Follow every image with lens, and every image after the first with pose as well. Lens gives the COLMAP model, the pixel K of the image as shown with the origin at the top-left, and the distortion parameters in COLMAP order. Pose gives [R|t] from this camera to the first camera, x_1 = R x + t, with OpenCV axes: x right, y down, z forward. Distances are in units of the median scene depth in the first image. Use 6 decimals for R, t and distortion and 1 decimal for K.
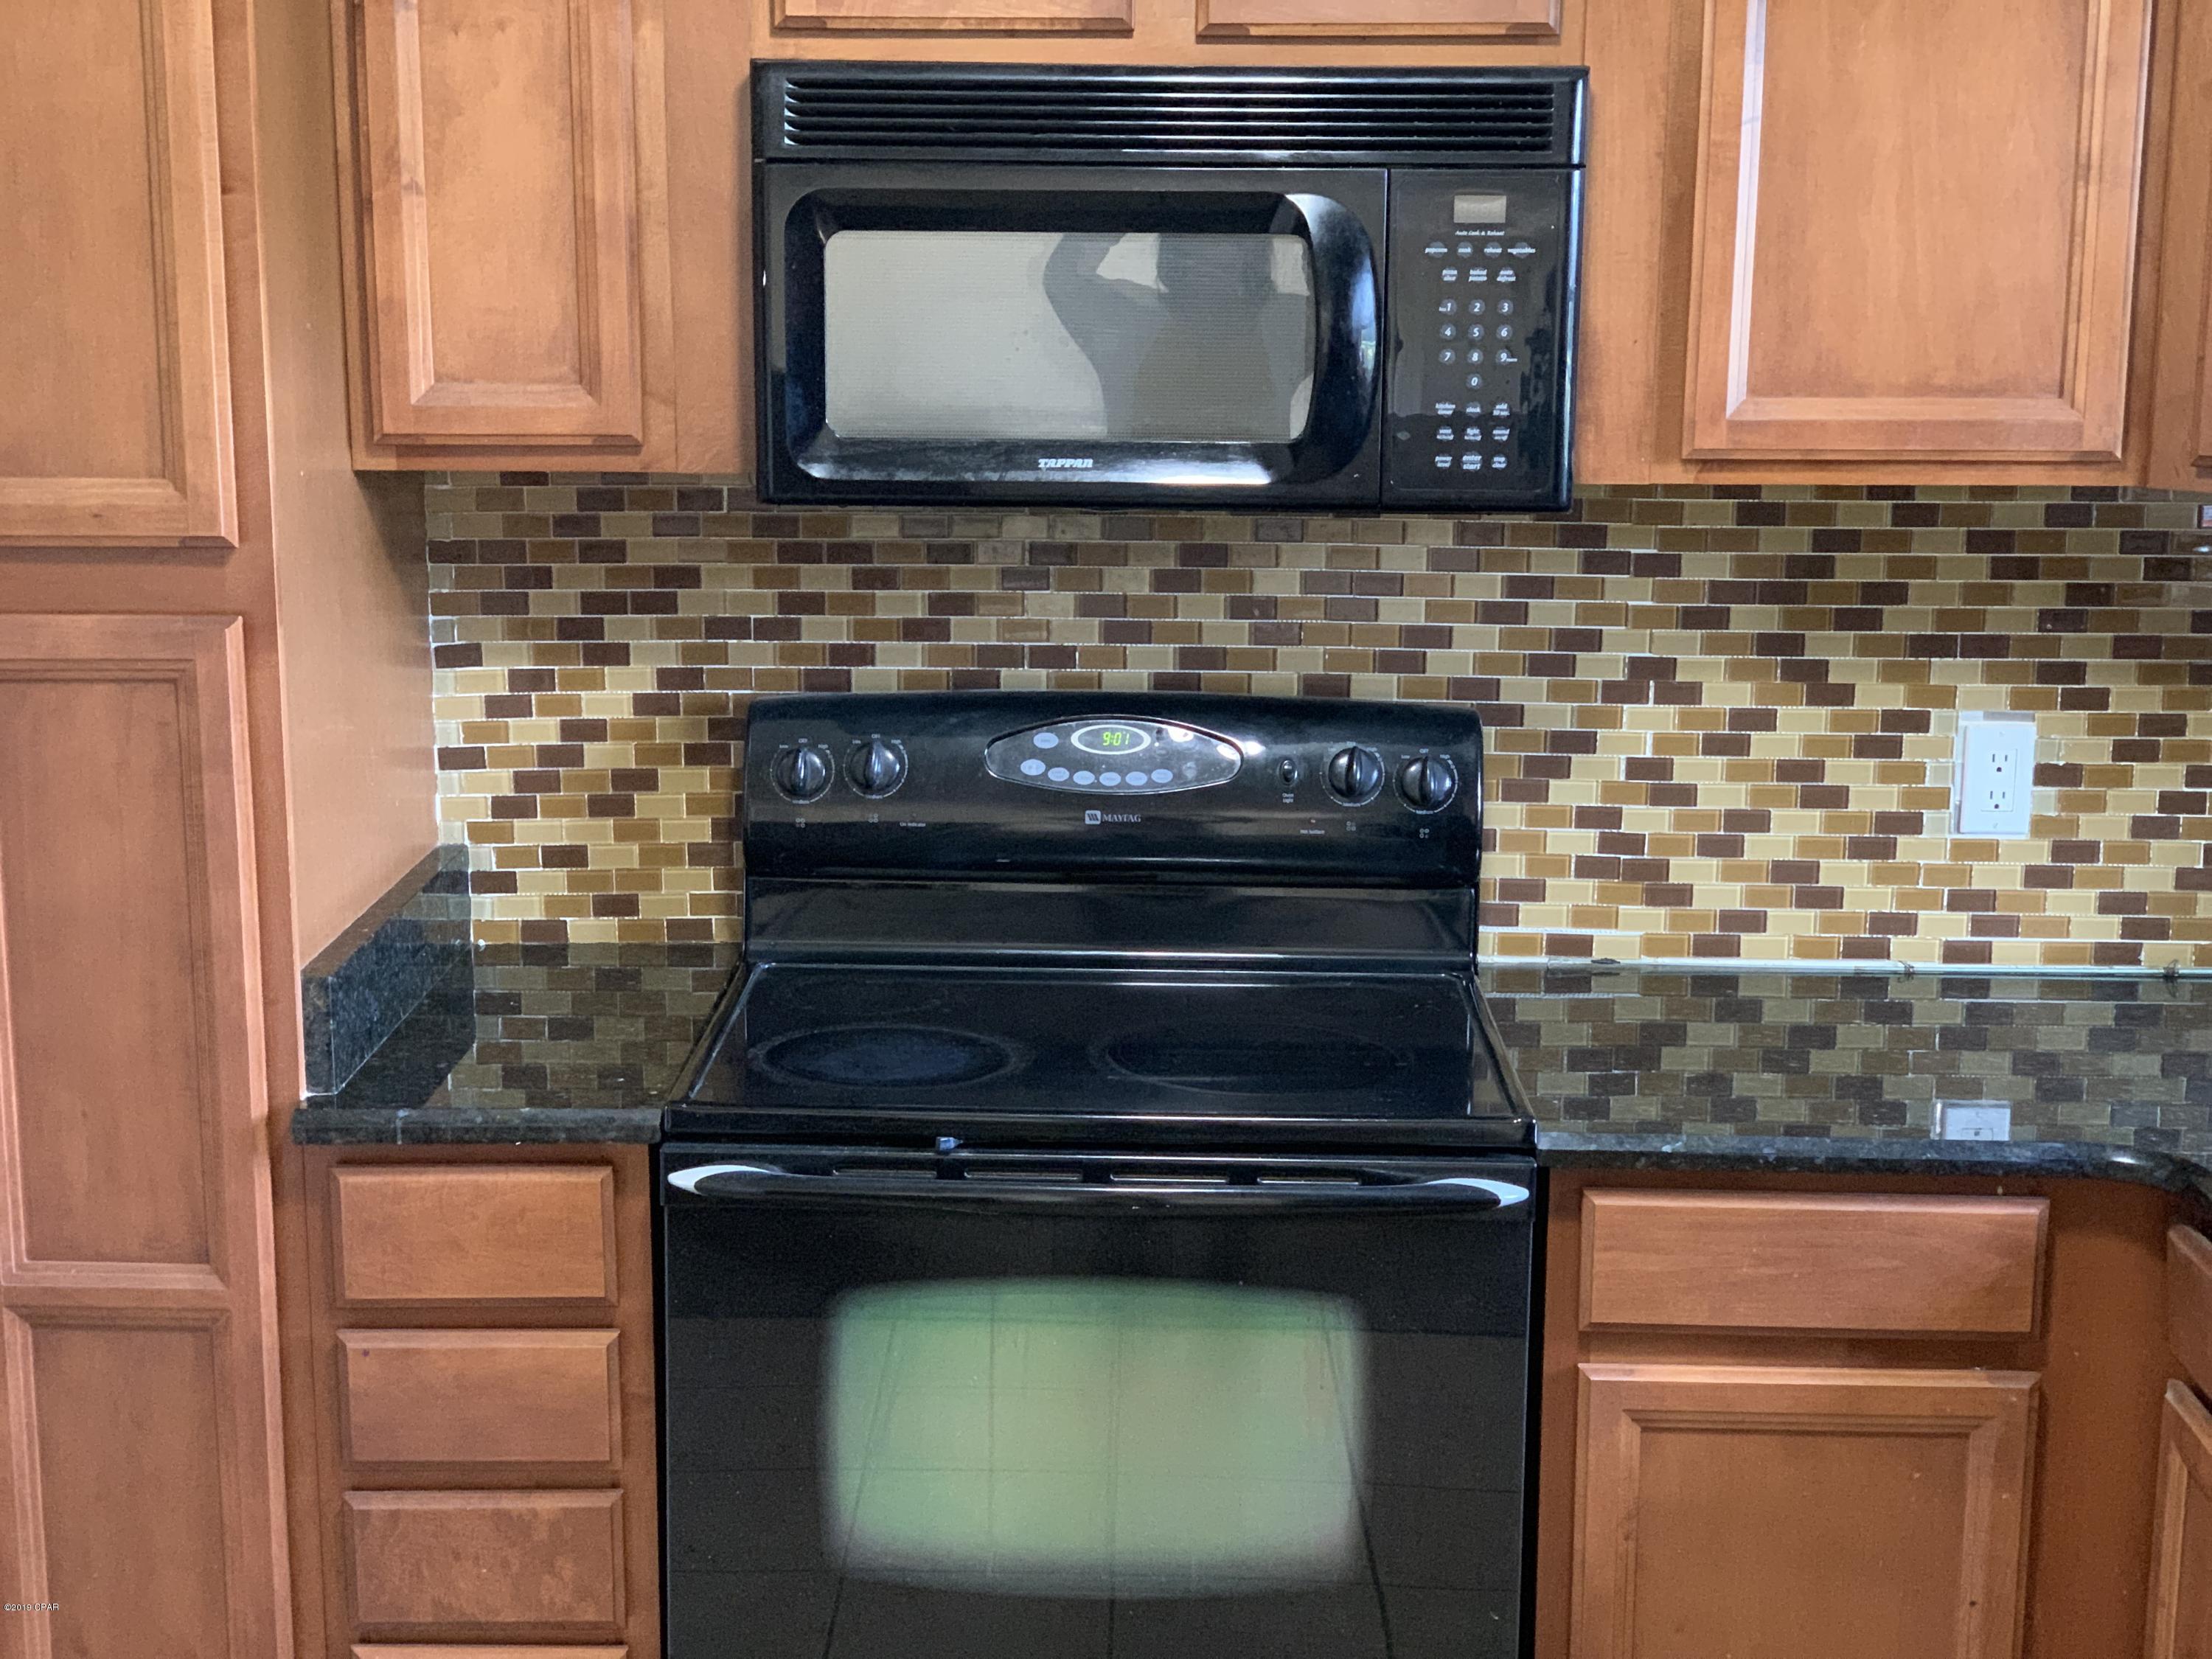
lens RADIAL K [[3293.8, 0, 1106.0], [0, 3293.8, 829.5], [0, 0, 1]] dist [0.198063, -0.681488]
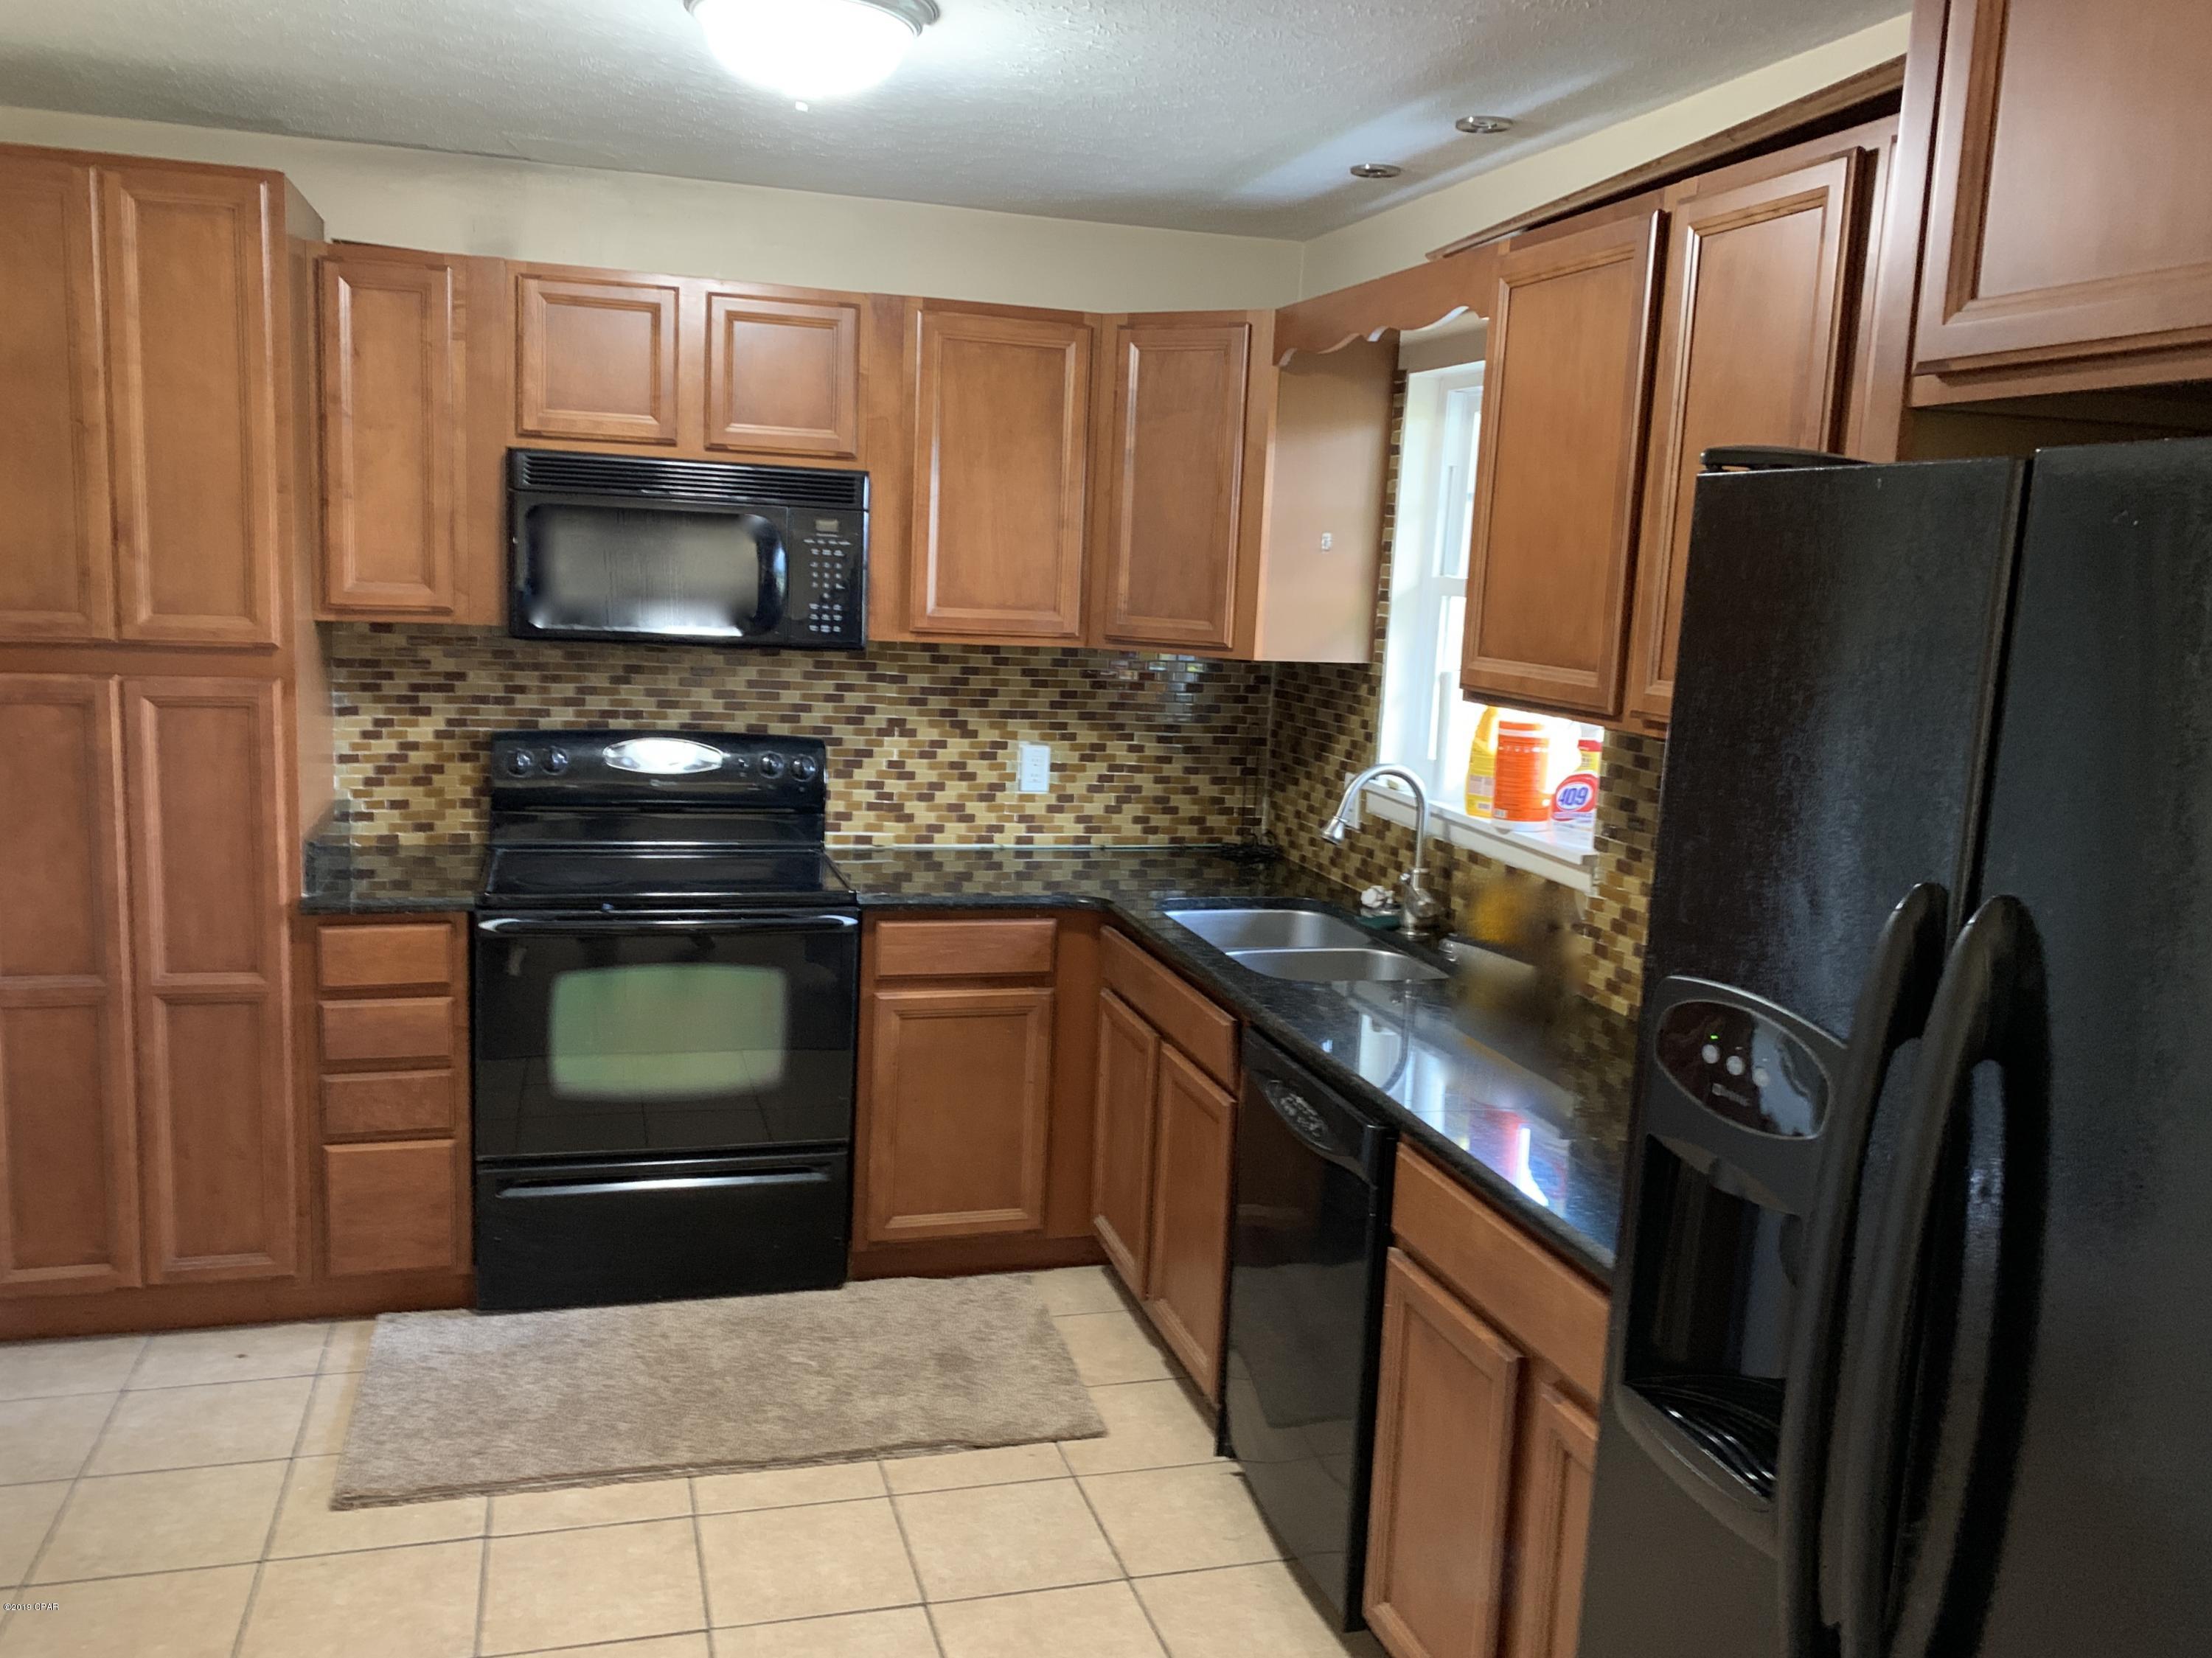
lens RADIAL K [[1783.8, 0, 1135.5], [0, 1783.8, 828.4], [0, 0, 1]] dist [0.092705, -0.219295]
pose [[0.950256, -0.008529, 0.311354, -0.073951], [0.019390, 0.999306, -0.031804, 0.072419], [-0.310867, 0.036259, 0.949762, -0.278534]]
